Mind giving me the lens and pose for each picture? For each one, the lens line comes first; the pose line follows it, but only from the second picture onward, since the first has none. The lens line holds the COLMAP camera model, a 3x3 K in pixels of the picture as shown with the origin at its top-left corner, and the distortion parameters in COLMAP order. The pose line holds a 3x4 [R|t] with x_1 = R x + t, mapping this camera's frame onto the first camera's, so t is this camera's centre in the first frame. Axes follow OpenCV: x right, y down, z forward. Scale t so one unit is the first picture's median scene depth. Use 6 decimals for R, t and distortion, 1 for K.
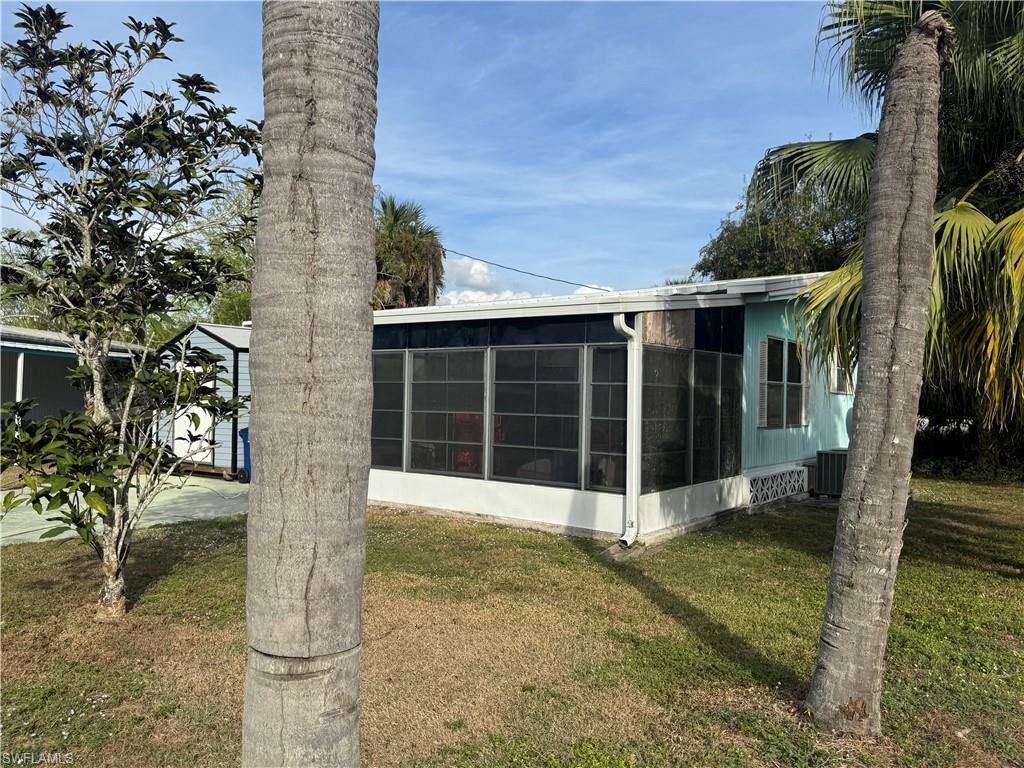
lens RADIAL K [[798.1, 0, 514.7], [0, 798.1, 387.5], [0, 0, 1]] dist [0.050876, -0.052388]
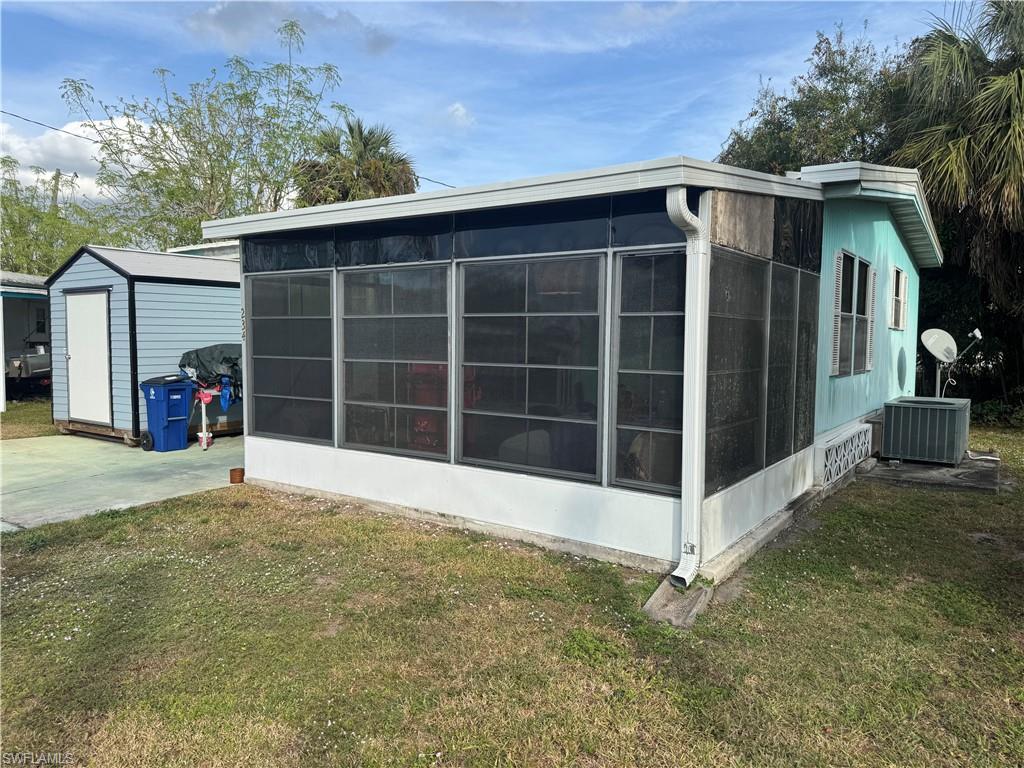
lens RADIAL K [[722.8, 0, 508.1], [0, 722.8, 390.5], [0, 0, 1]] dist [0.061471, -0.064028]
pose [[0.999809, -0.009543, 0.017046, 0.000785], [0.008058, 0.996338, 0.085124, 0.004584], [-0.017796, -0.084970, 0.996225, 0.417988]]
